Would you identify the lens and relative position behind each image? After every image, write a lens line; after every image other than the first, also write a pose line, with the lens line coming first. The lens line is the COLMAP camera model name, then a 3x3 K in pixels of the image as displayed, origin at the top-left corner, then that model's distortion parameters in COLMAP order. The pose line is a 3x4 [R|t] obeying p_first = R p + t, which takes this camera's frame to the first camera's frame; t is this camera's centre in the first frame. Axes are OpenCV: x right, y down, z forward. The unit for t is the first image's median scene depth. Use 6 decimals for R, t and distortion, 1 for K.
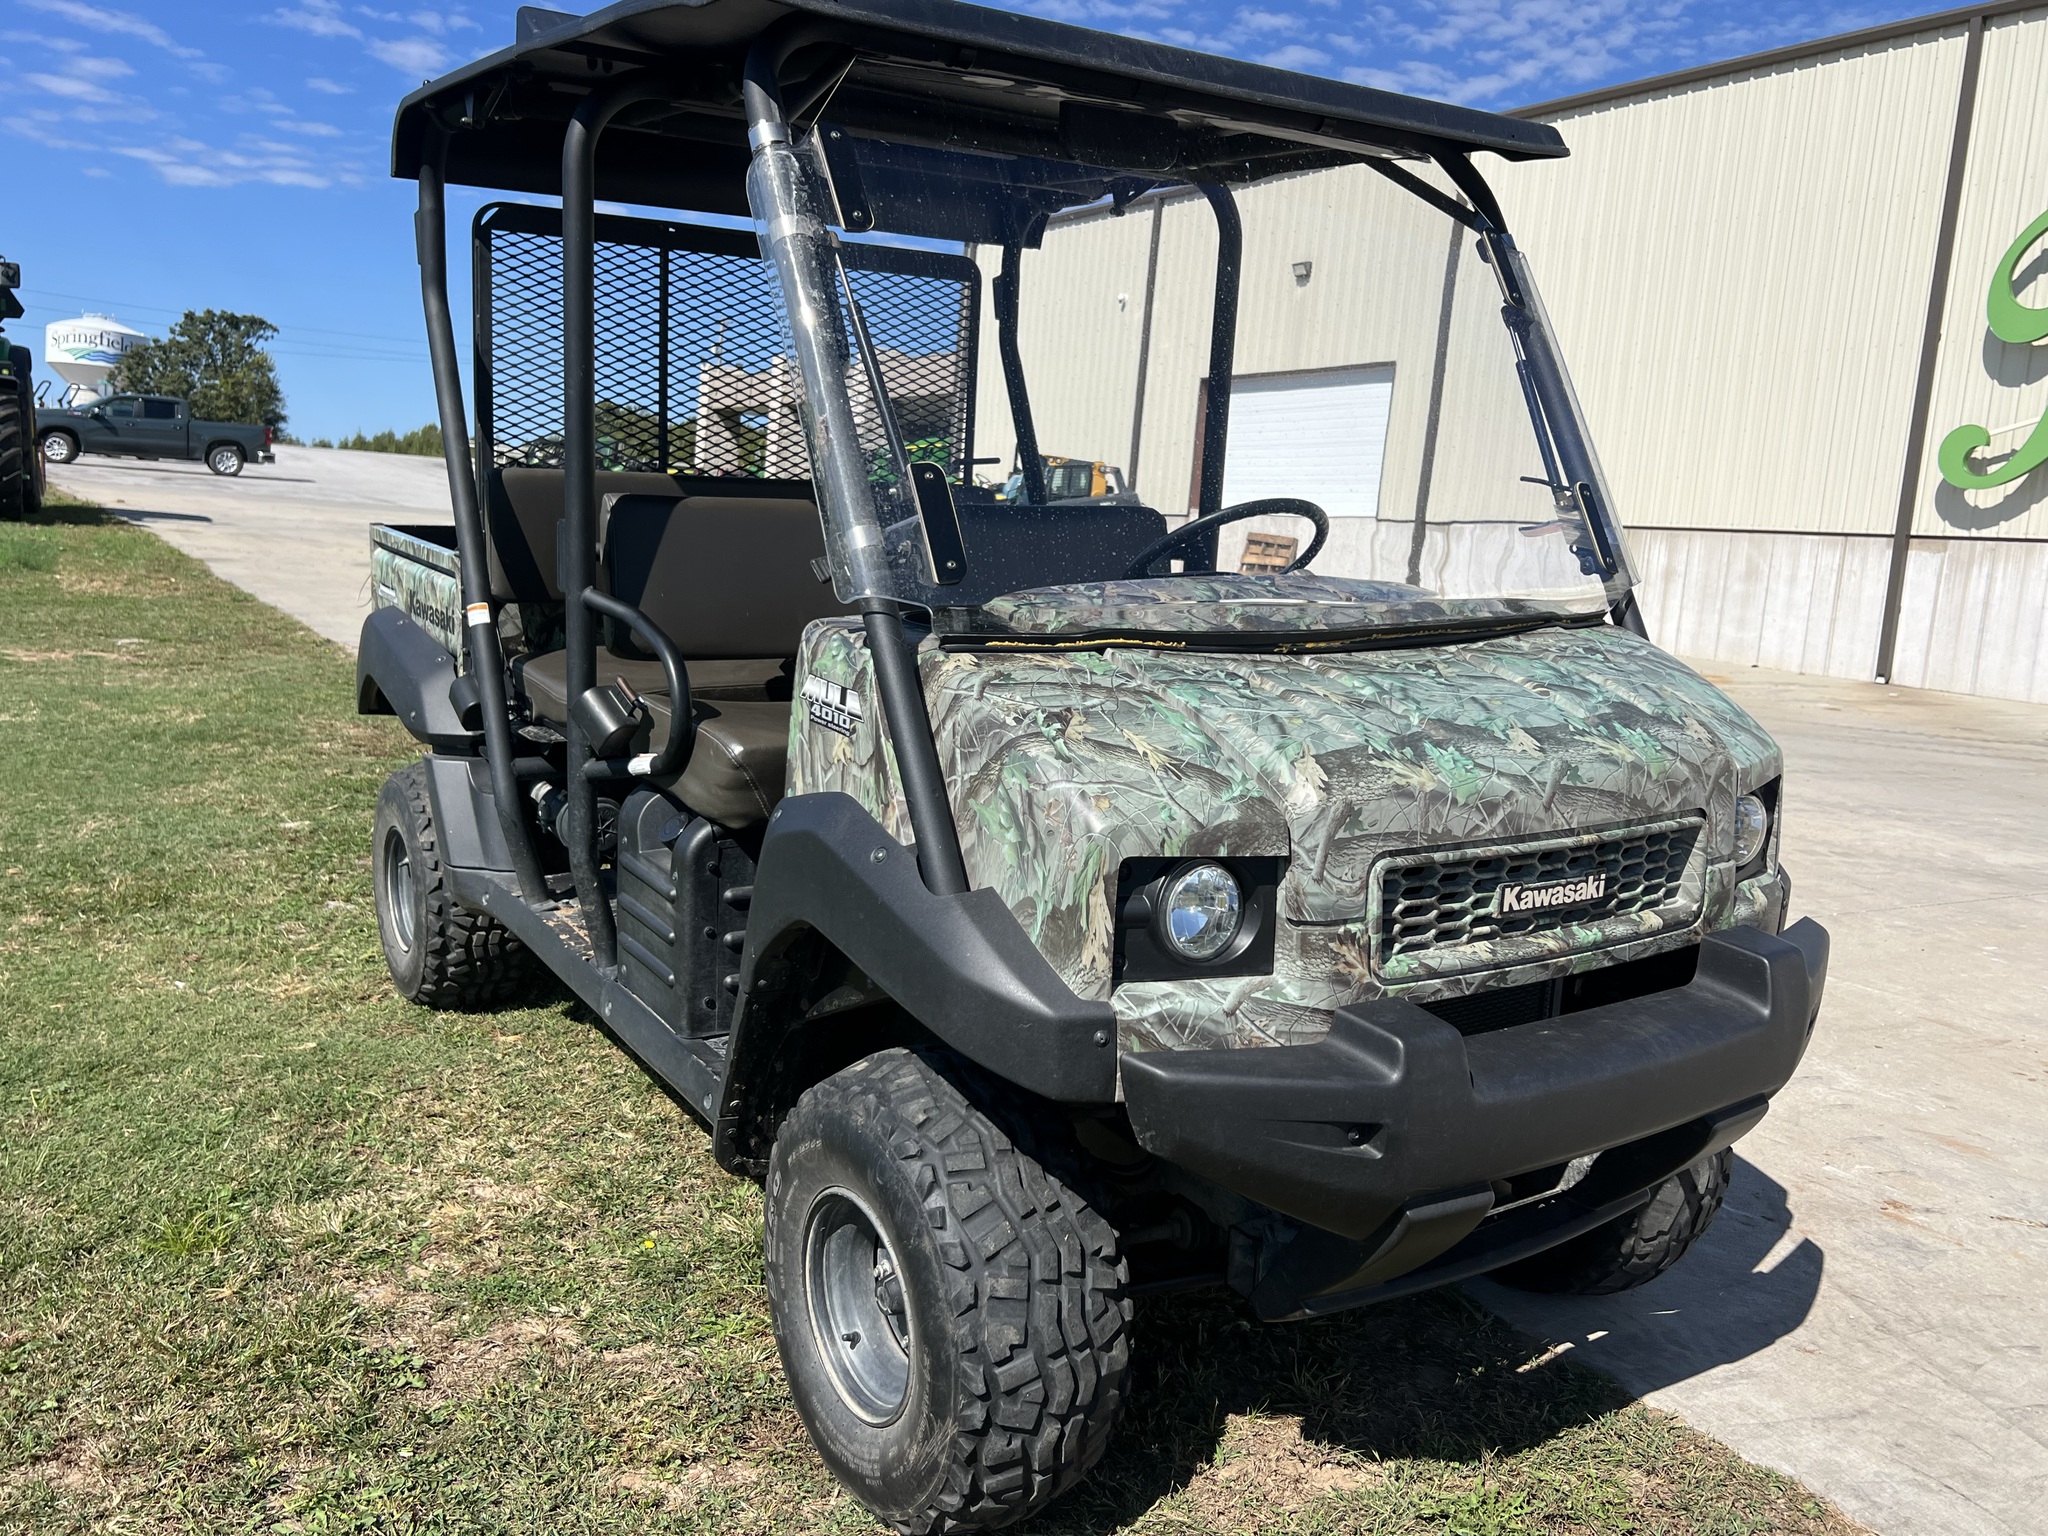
lens RADIAL K [[1666.5, 0, 1036.3], [0, 1666.5, 786.3], [0, 0, 1]] dist [0.085172, -0.123586]
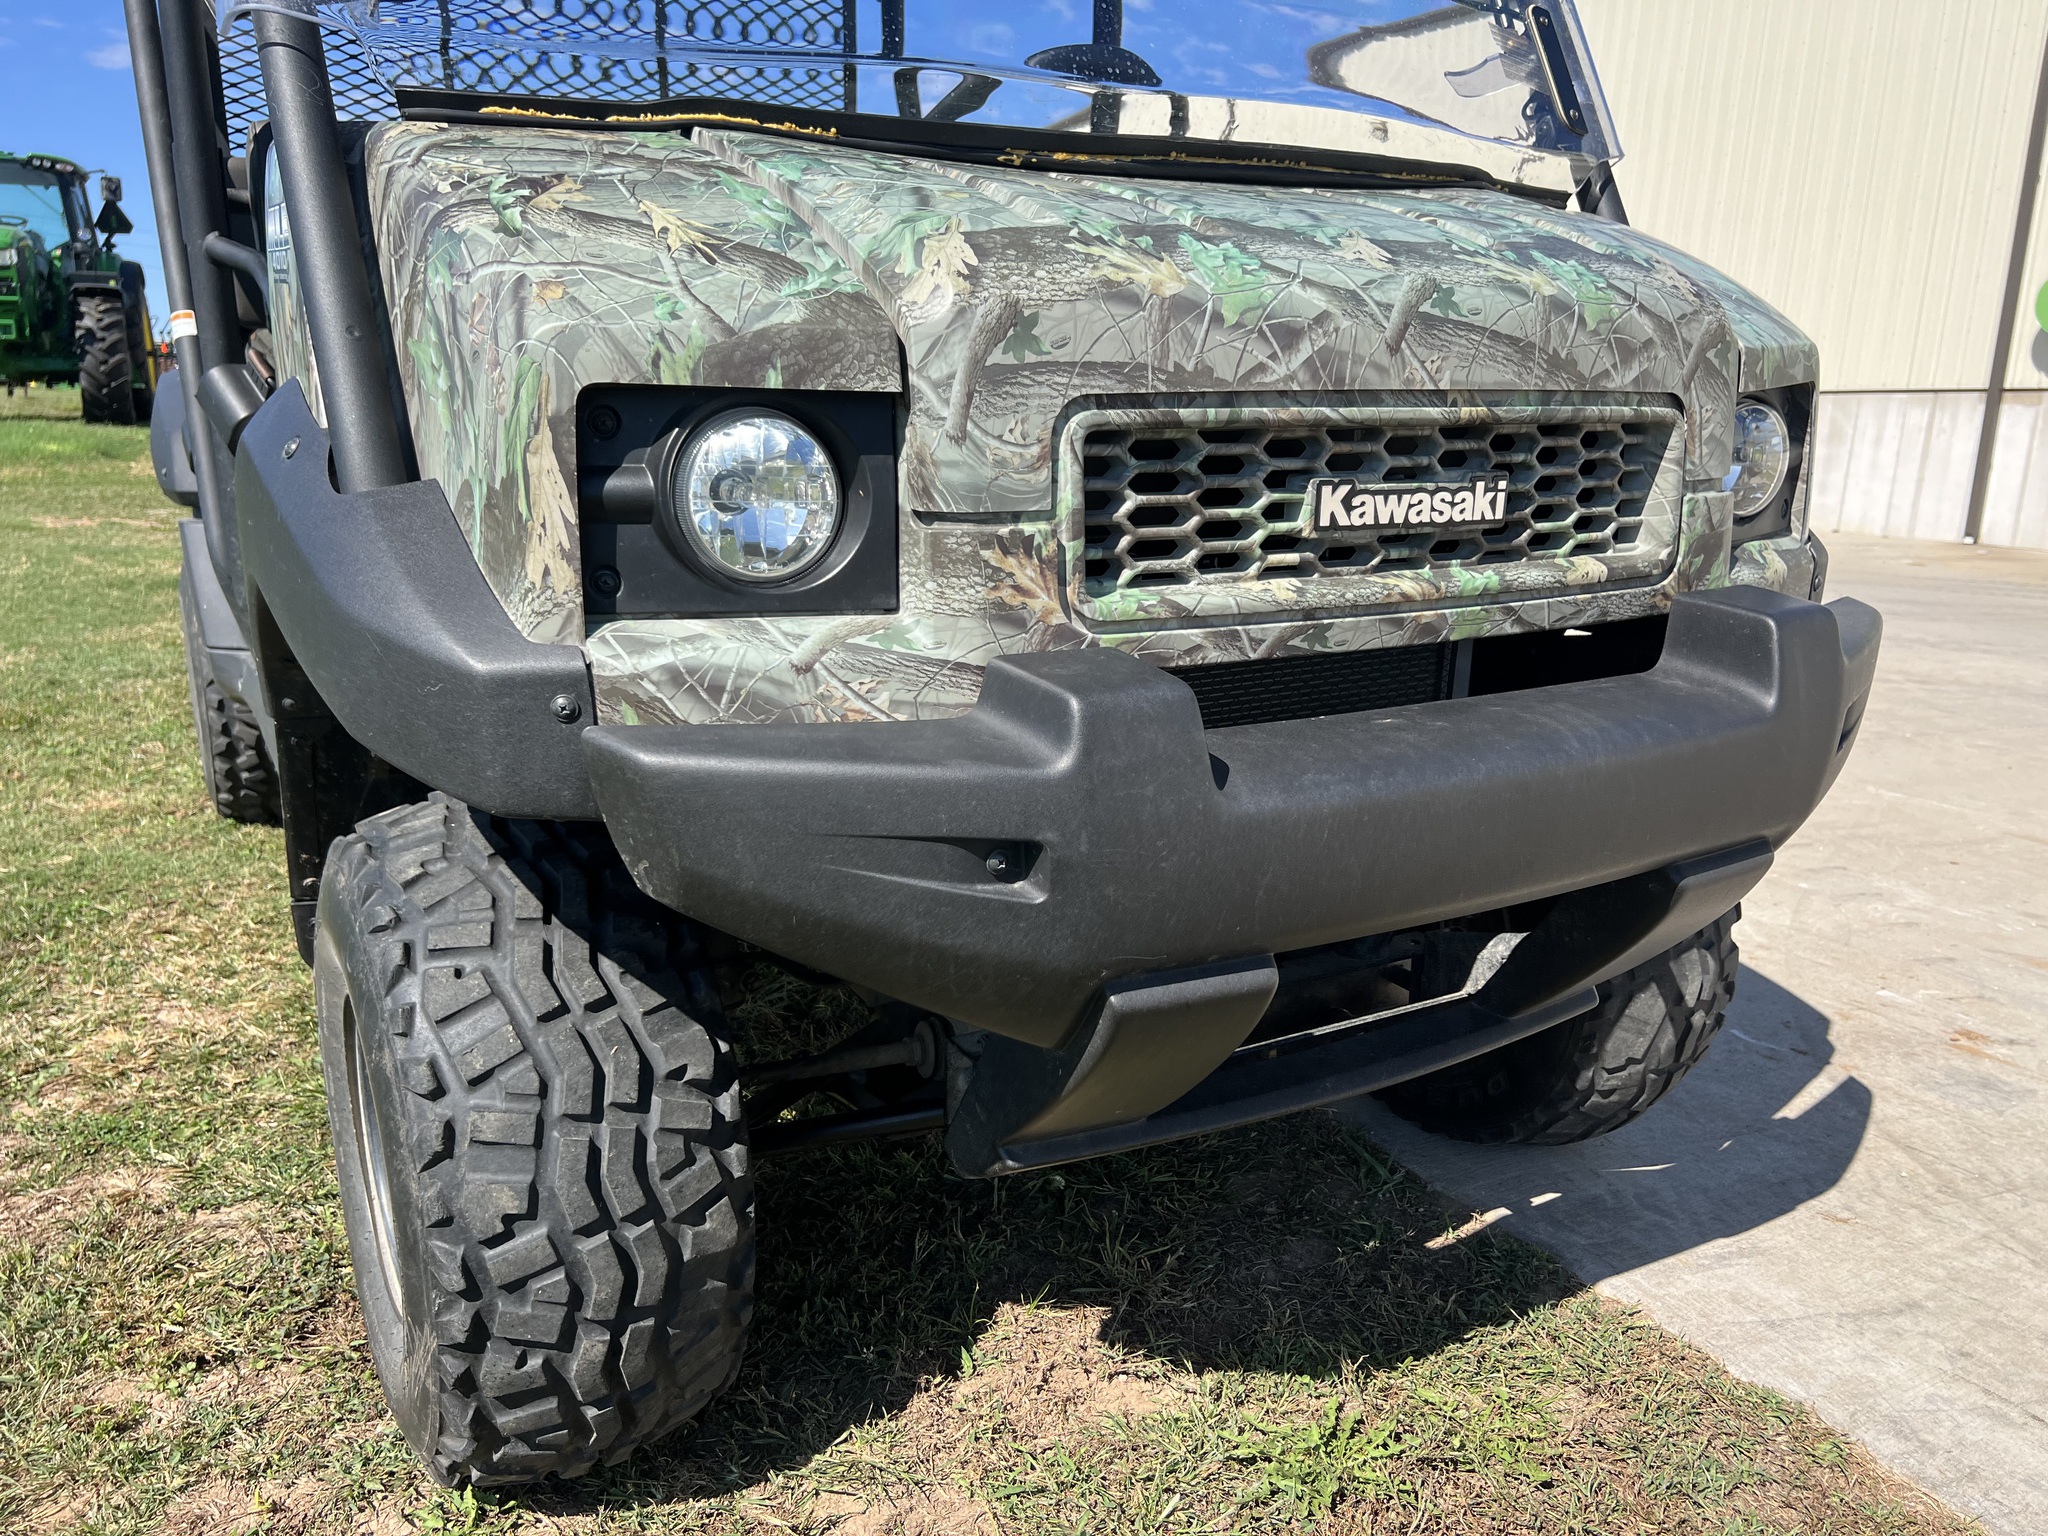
lens RADIAL K [[1560.5, 0, 1019.7], [0, 1560.5, 807.0], [0, 0, 1]] dist [0.054978, -0.079136]
pose [[0.996983, -0.011648, -0.076735, 0.205570], [0.017603, 0.996845, 0.077392, 0.126563], [0.075592, -0.078509, 0.994043, 0.404790]]
